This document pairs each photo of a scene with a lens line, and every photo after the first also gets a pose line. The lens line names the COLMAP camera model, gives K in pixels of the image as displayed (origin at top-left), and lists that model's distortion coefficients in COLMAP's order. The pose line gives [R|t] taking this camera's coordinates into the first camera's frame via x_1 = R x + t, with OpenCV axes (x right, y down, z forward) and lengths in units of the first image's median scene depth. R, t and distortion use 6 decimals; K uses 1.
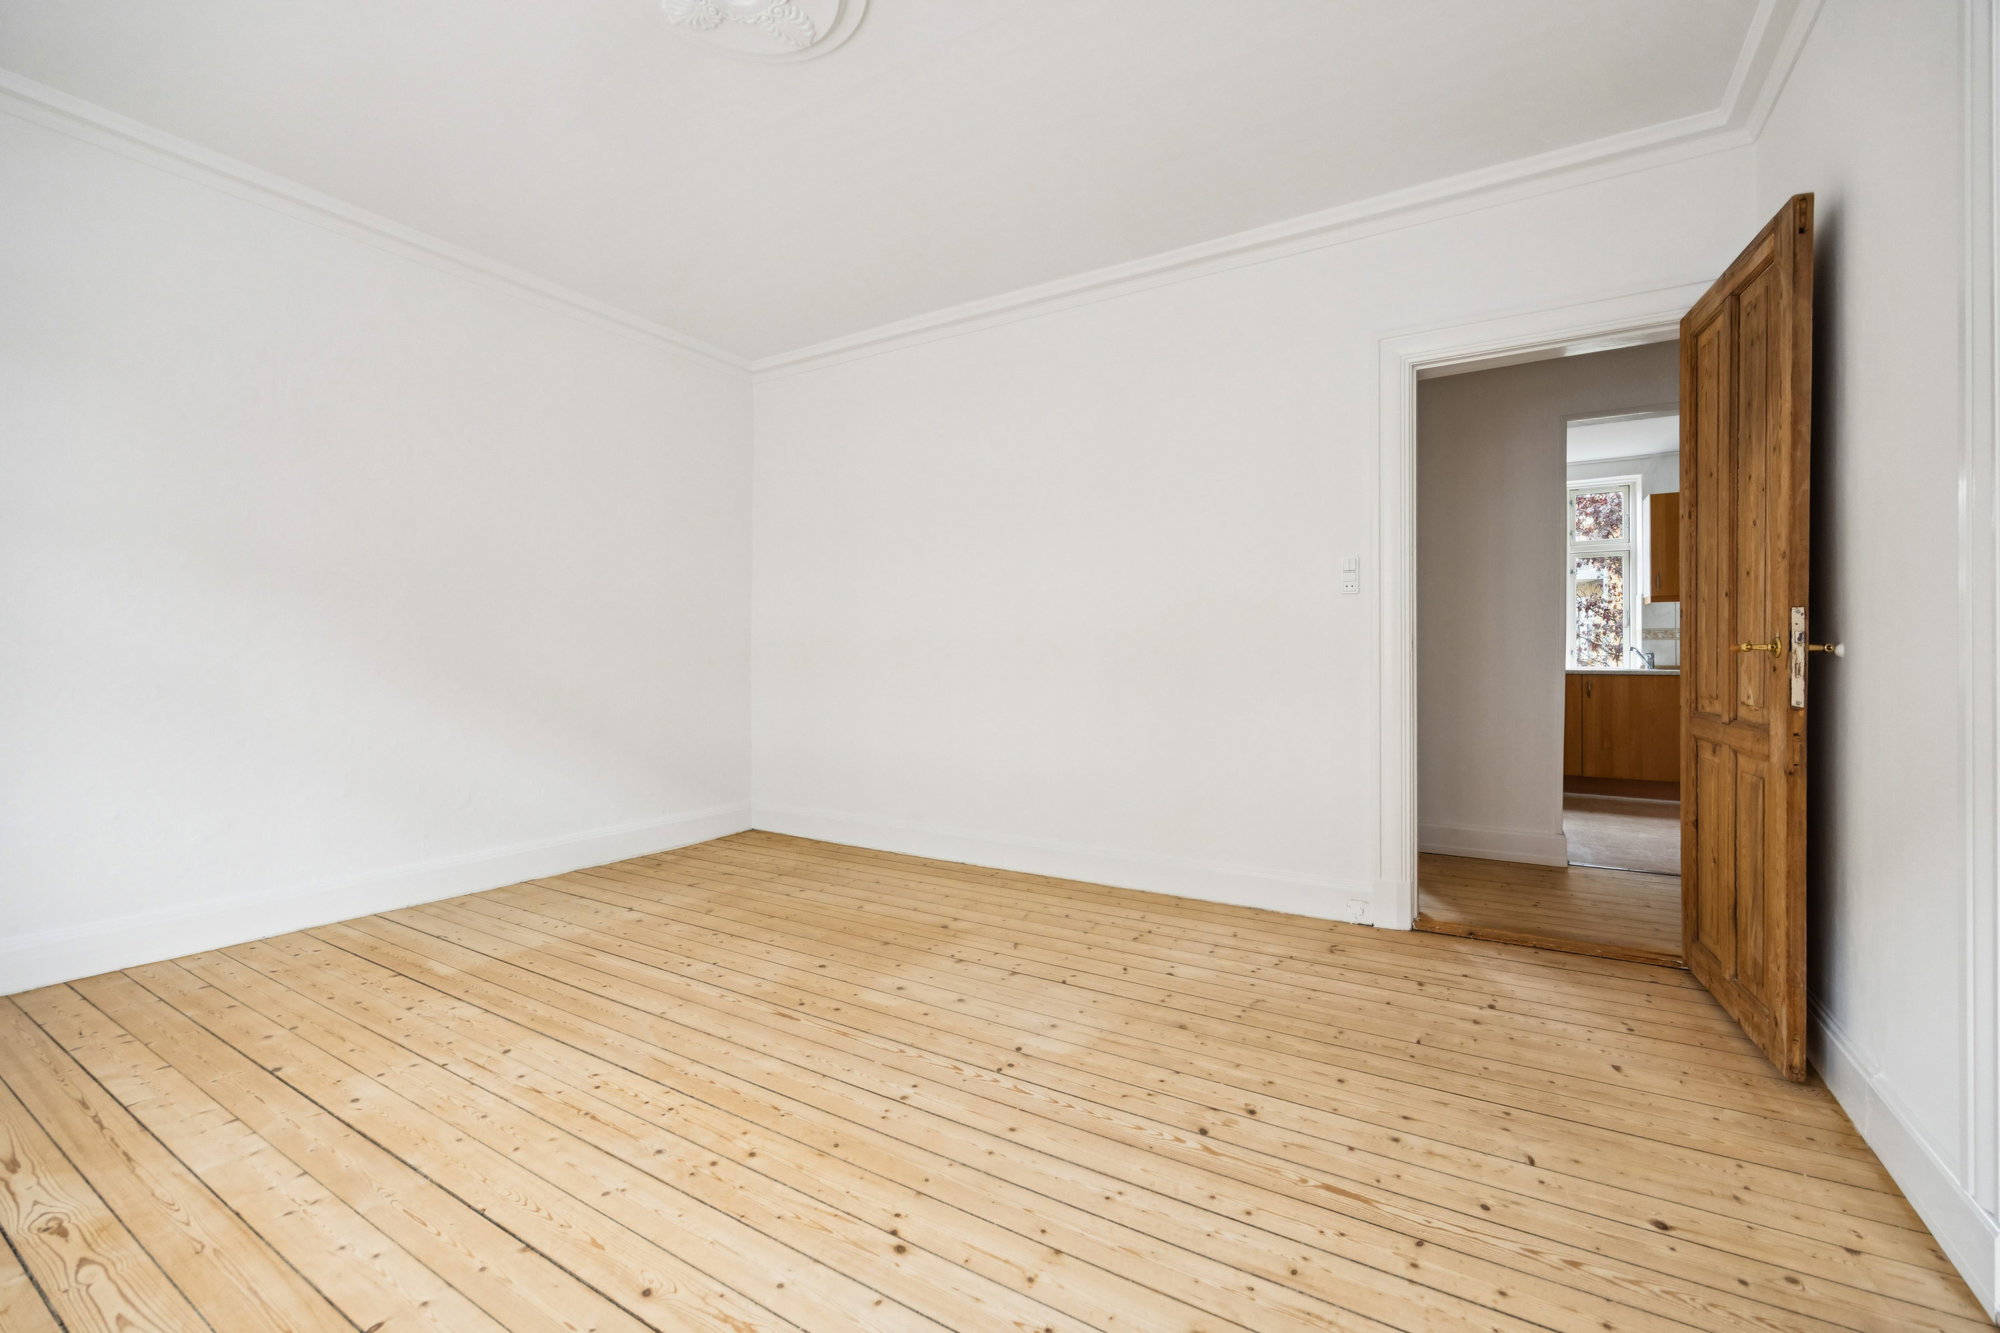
lens RADIAL K [[831.8, 0, 997.6], [0, 831.8, 664.7], [0, 0, 1]] dist [-0.002827, 0.001287]
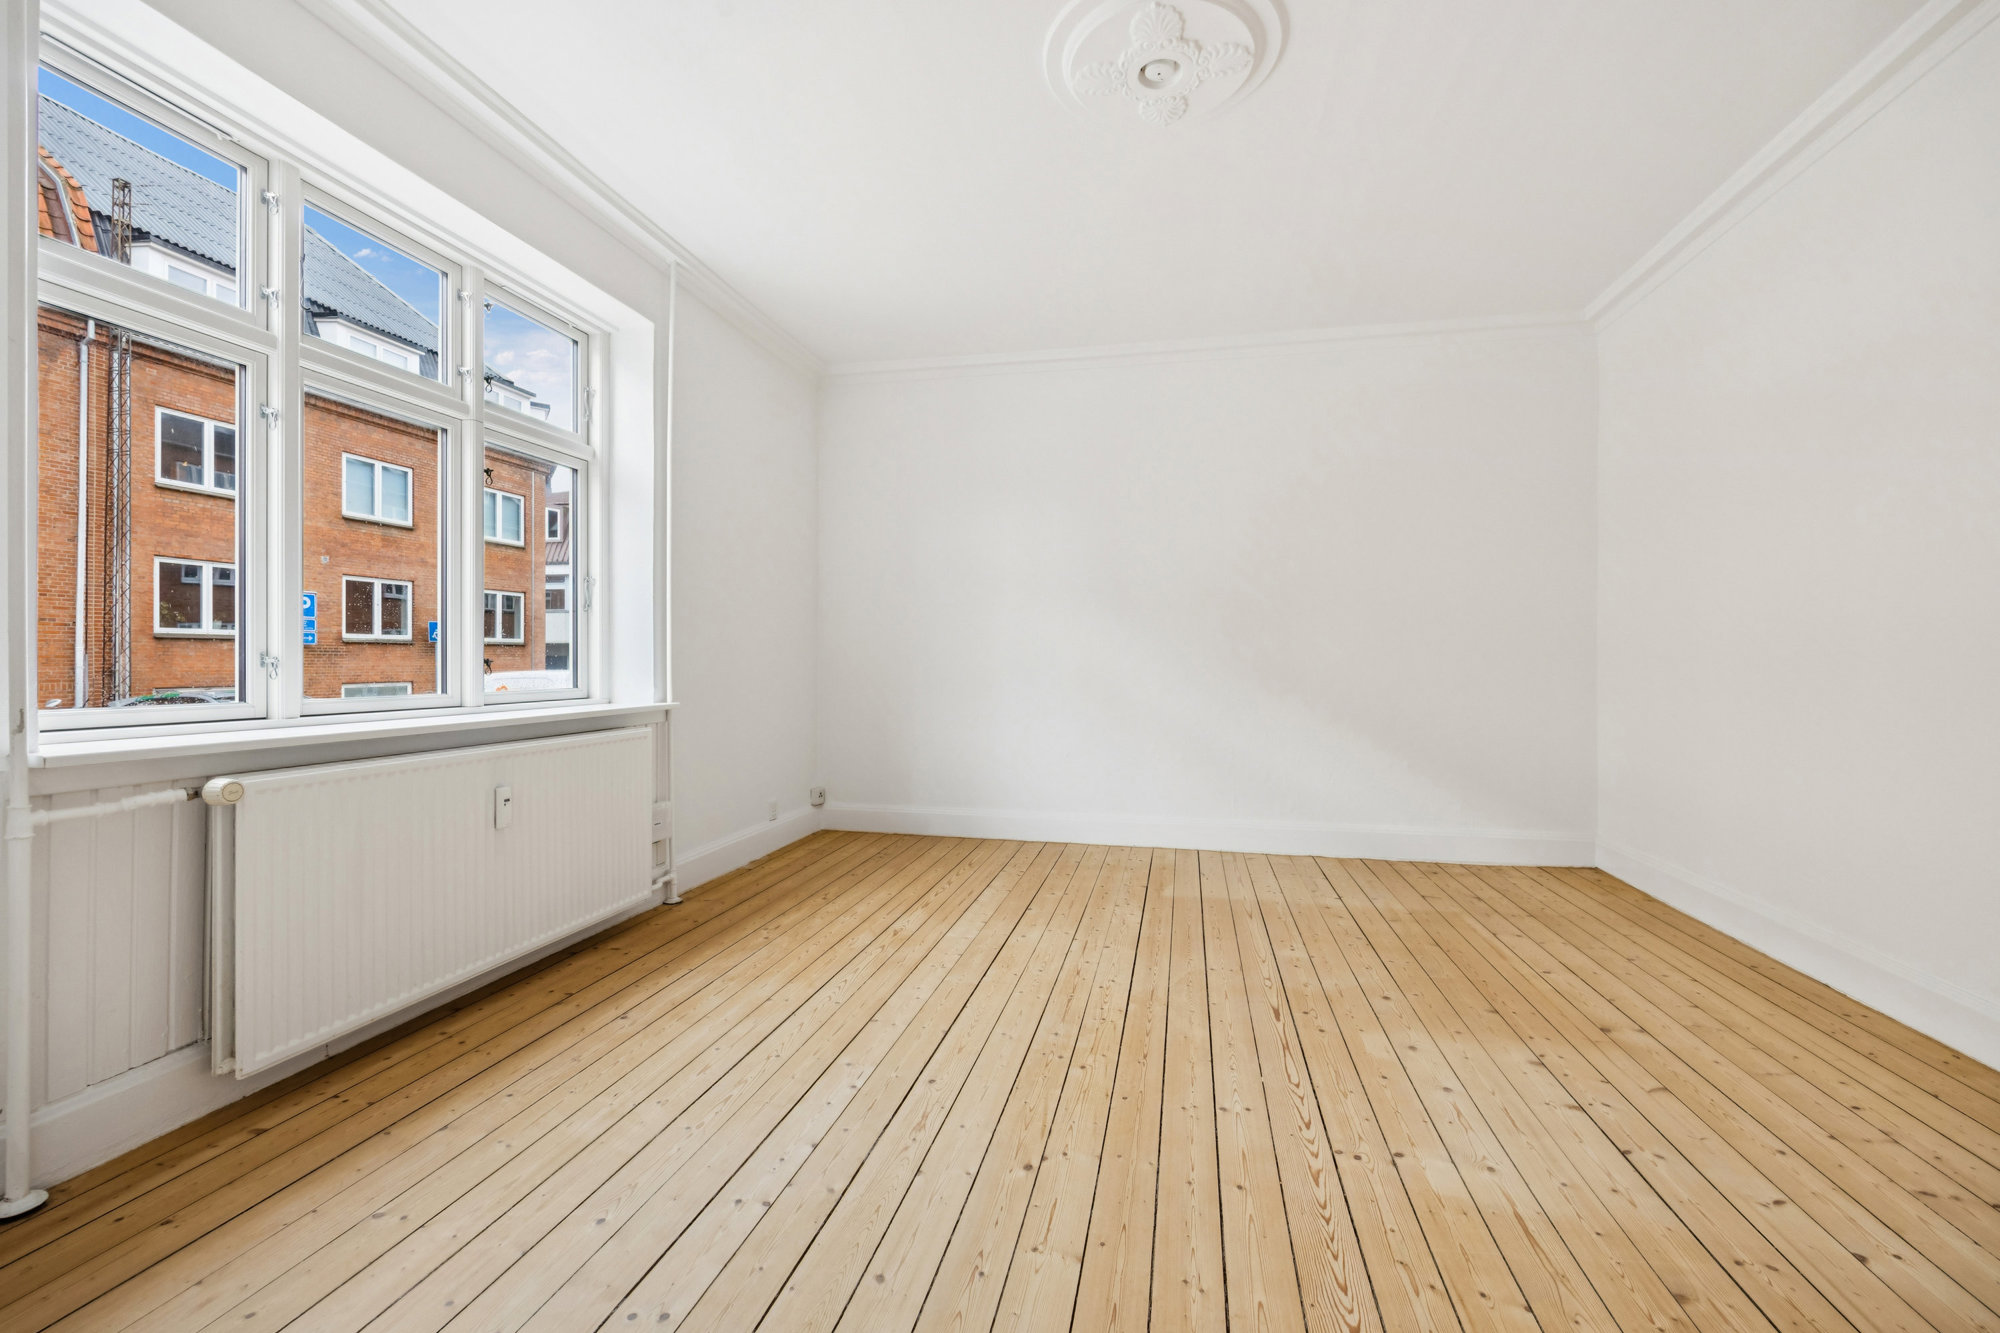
lens RADIAL K [[831.8, 0, 1018.5], [0, 831.8, 664.6], [0, 0, 1]] dist [-0.002827, 0.001287]
pose [[0.340935, 0.002773, -0.940083, 0.538877], [-0.009391, 0.999956, -0.000456, 0.002681], [0.940040, 0.008984, 0.340946, 0.328984]]
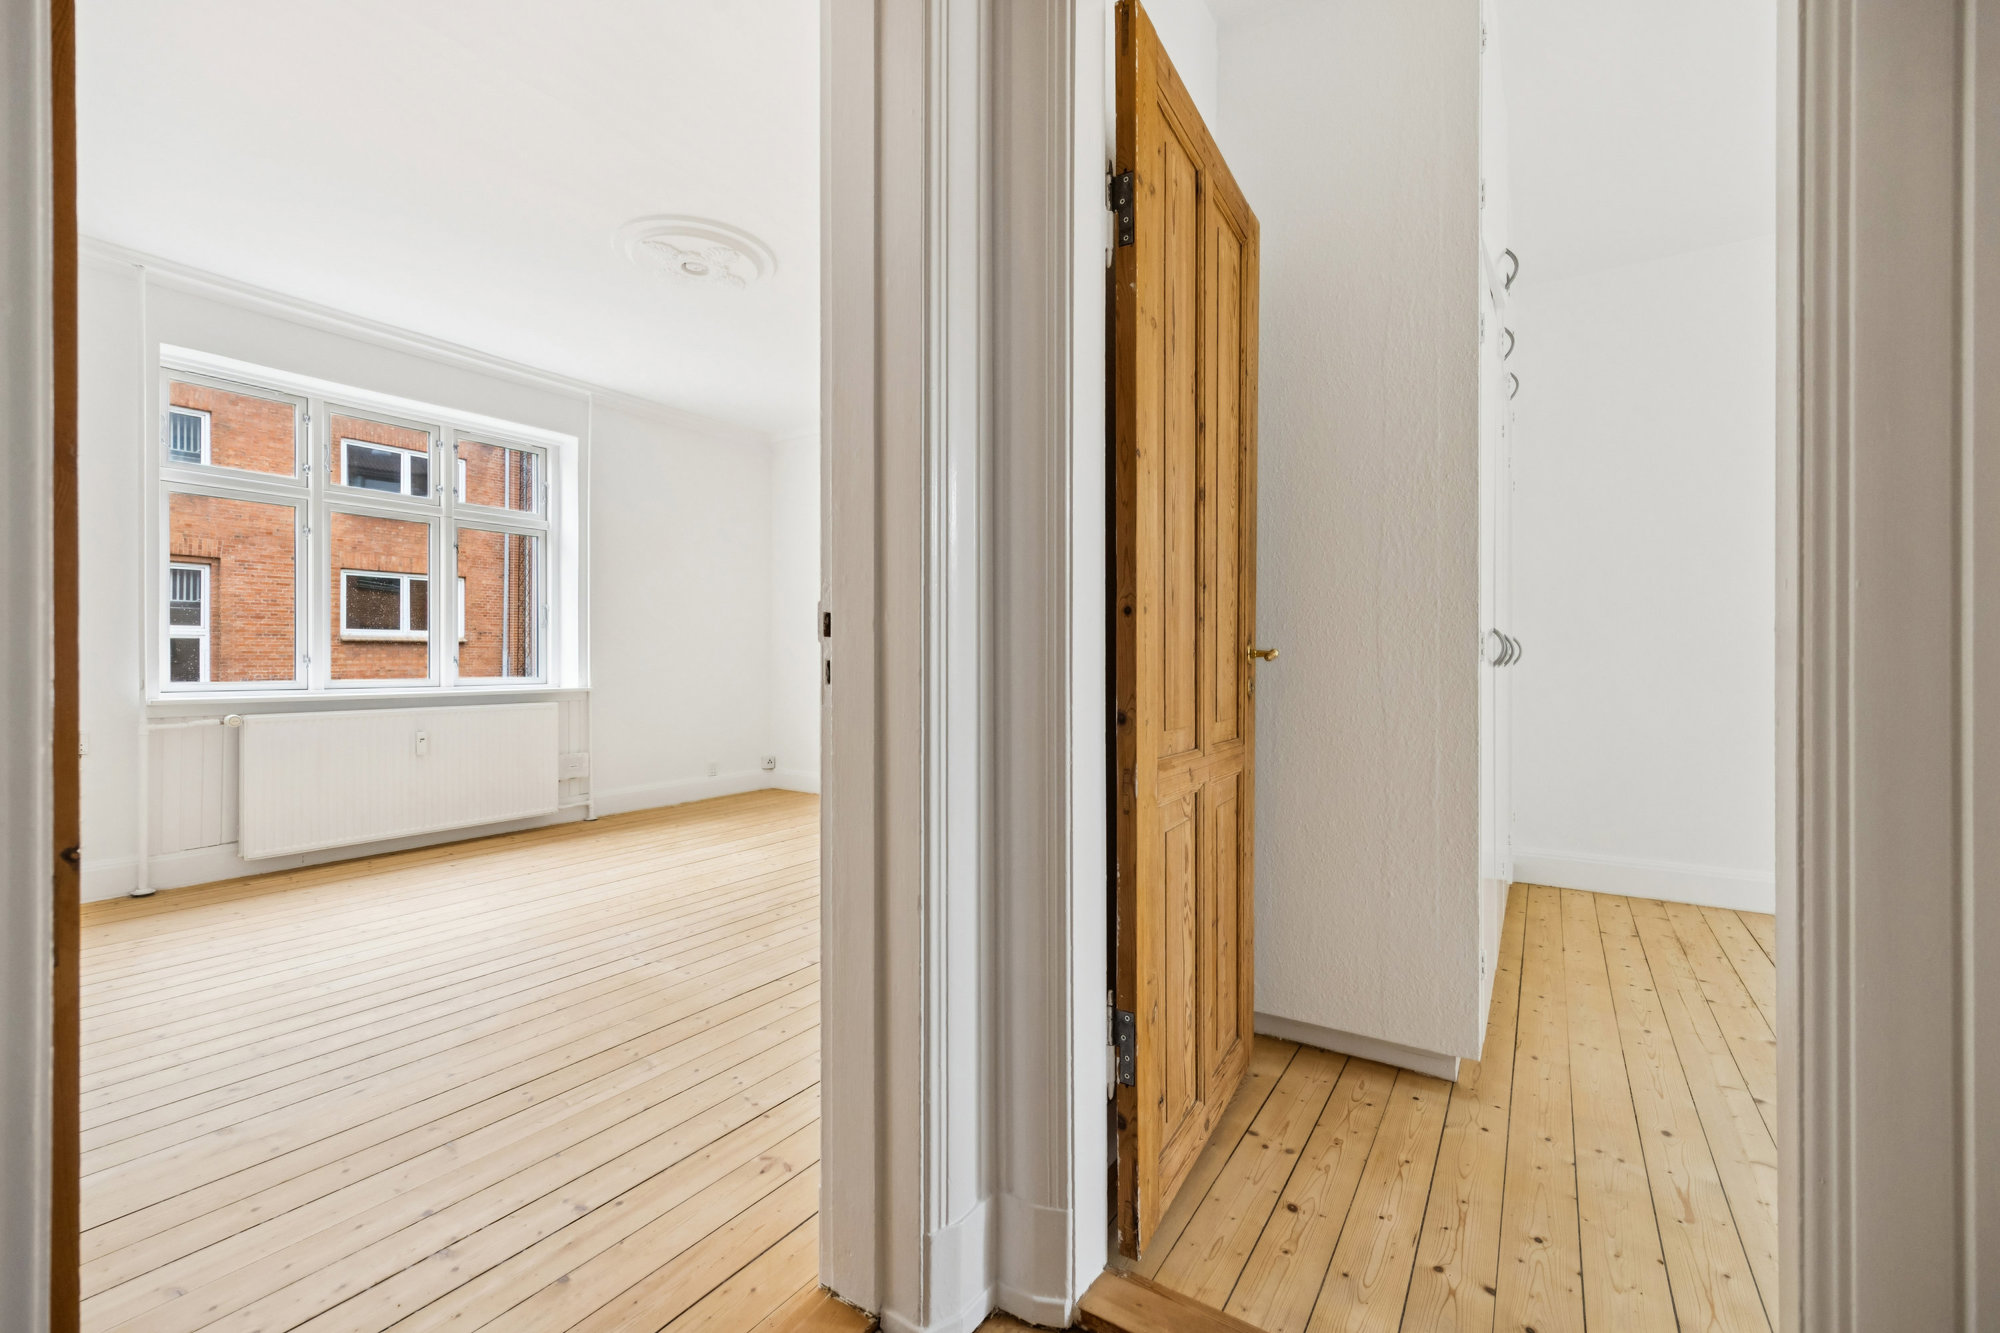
lens RADIAL K [[831.8, 0, 1005.2], [0, 831.8, 662.0], [0, 0, 1]] dist [-0.002827, 0.001287]
pose [[-0.017458, -0.000545, -0.999847, 1.089107], [-0.008971, 0.999960, -0.000388, -0.000680], [0.999807, 0.008963, -0.017462, 1.305439]]
